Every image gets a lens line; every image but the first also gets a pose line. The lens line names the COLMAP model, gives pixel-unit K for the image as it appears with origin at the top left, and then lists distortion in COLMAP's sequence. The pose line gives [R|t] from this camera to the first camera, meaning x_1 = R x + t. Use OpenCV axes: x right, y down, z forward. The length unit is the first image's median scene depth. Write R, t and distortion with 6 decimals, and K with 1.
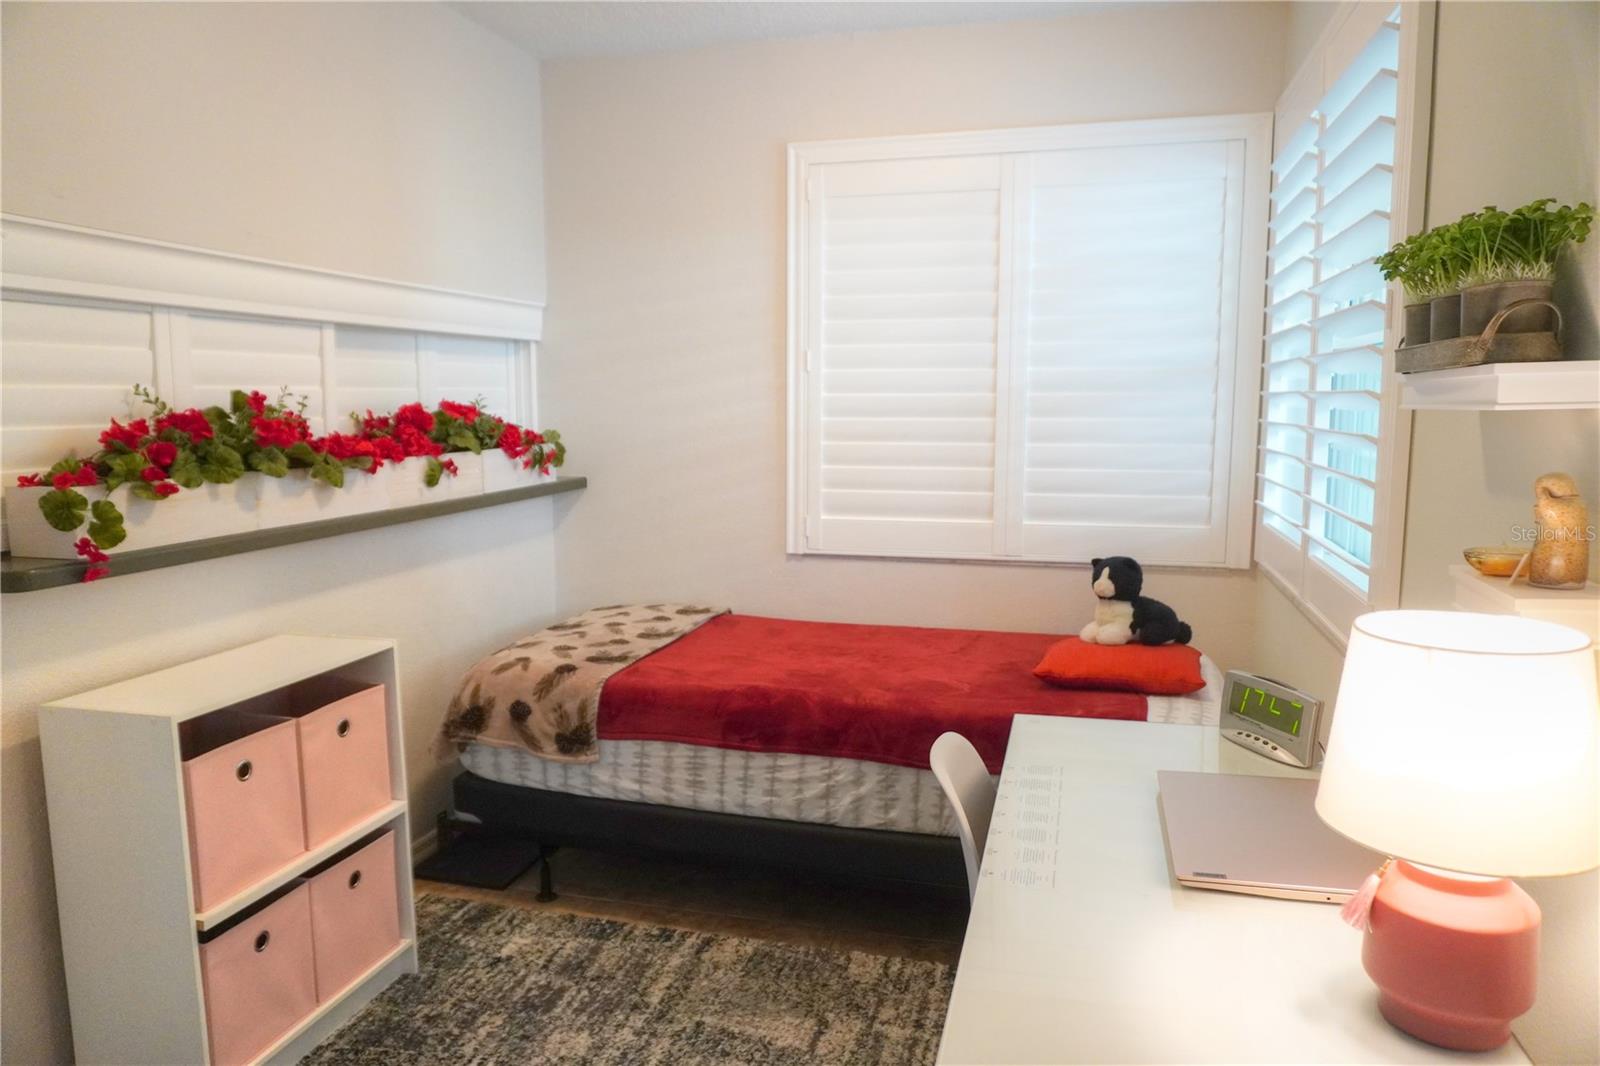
lens RADIAL K [[1091.0, 0, 806.4], [0, 1091.0, 536.8], [0, 0, 1]] dist [-0.042924, 0.033199]
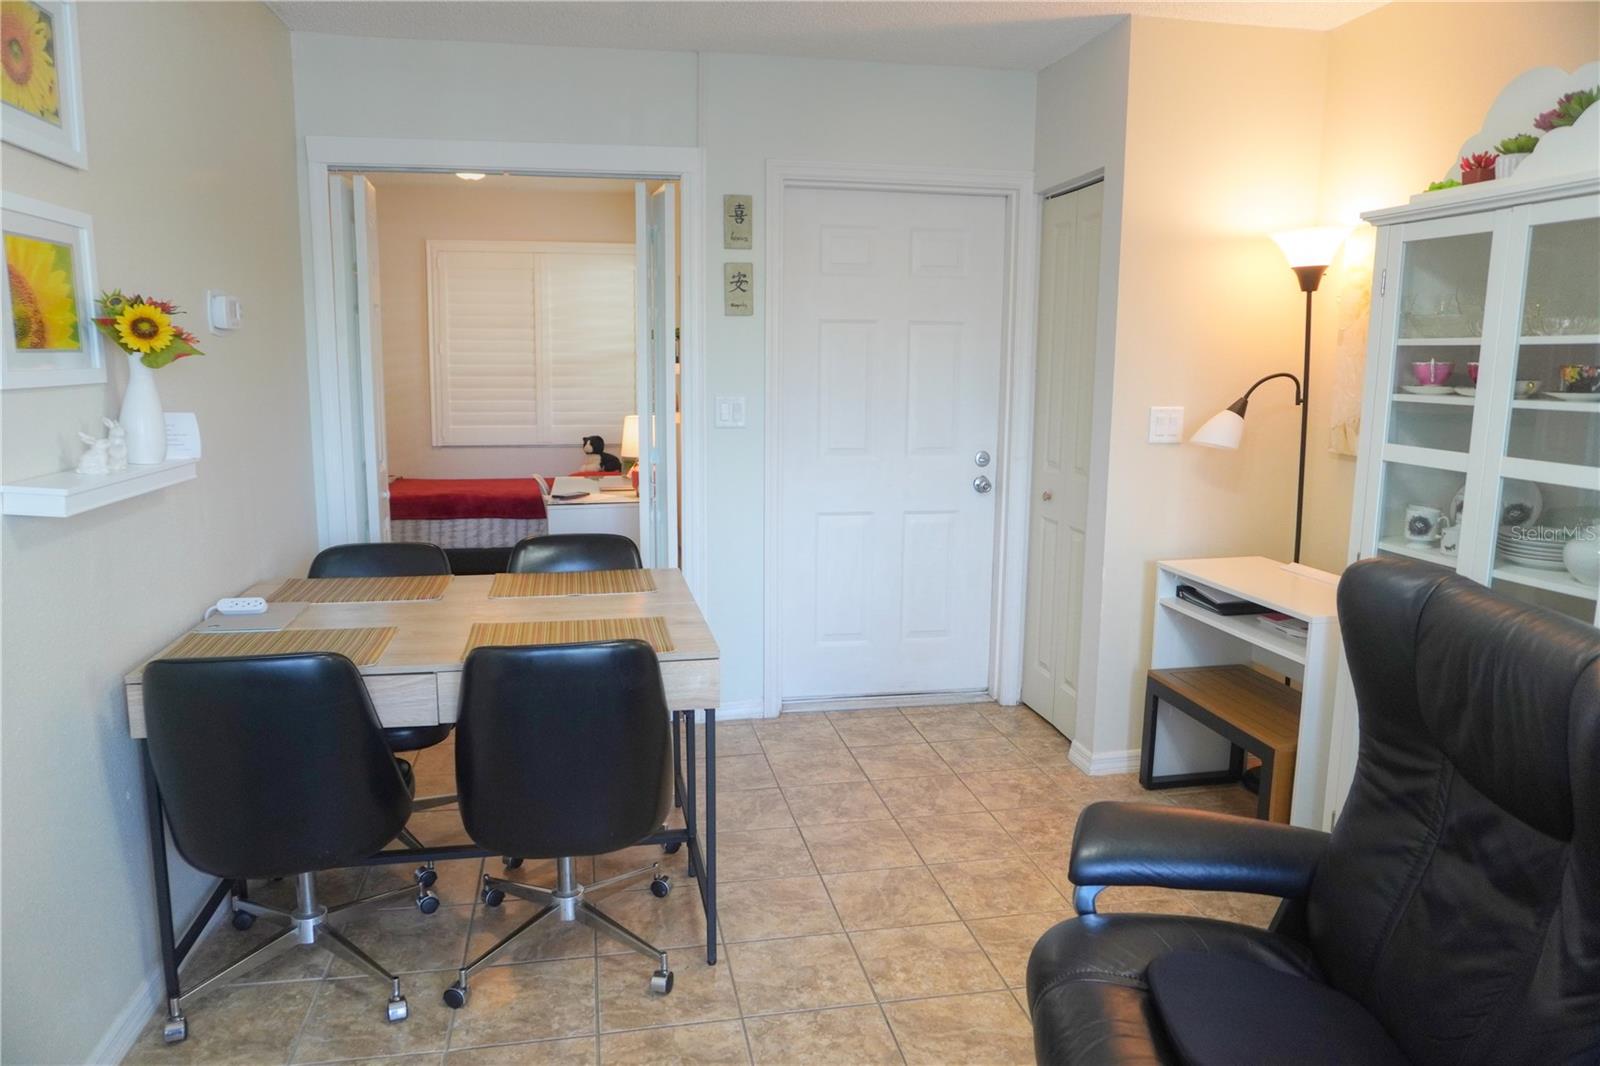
lens RADIAL K [[1091.0, 0, 793.0], [0, 1091.0, 535.2], [0, 0, 1]] dist [-0.042924, 0.033199]
pose [[0.907989, -0.055449, 0.415308, -0.317492], [0.041939, 0.998254, 0.041588, 0.154979], [-0.416889, -0.020344, 0.908730, -1.345629]]
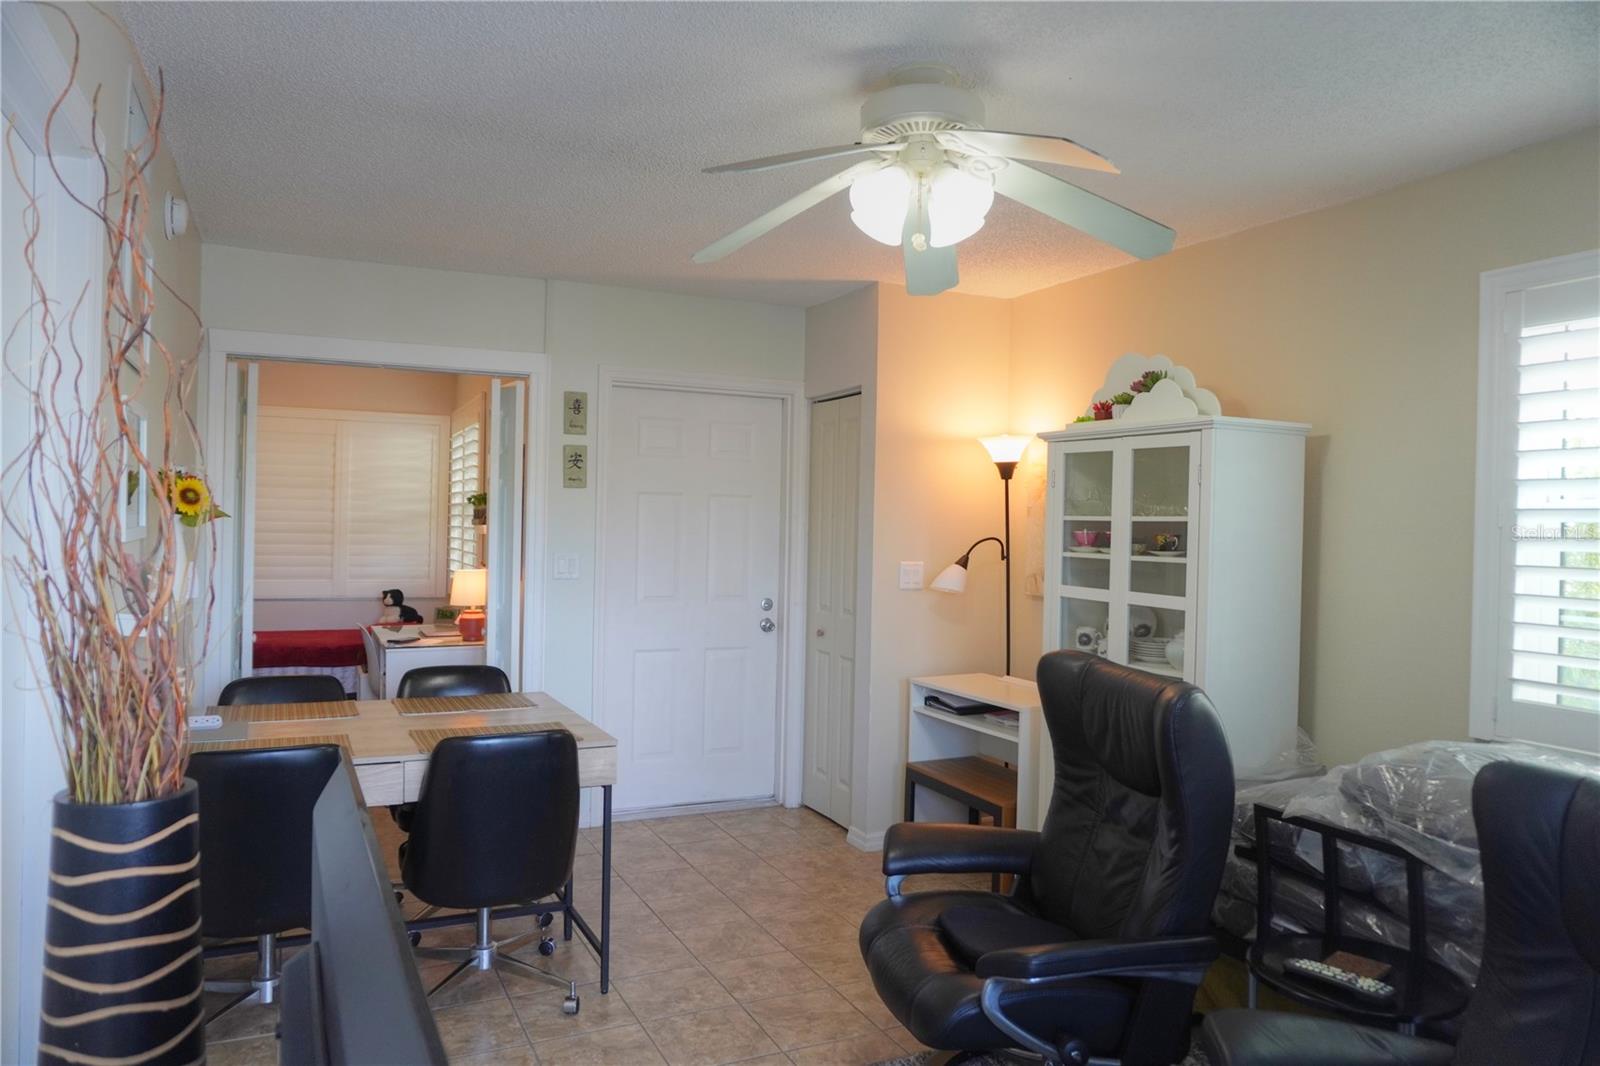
lens RADIAL K [[1091.0, 0, 802.0], [0, 1091.0, 532.7], [0, 0, 1]] dist [-0.042924, 0.033199]
pose [[0.770937, 0.014686, 0.636742, -0.597382], [0.057985, 0.993964, -0.093131, 0.179272], [-0.634266, 0.108719, 0.765432, -1.567412]]
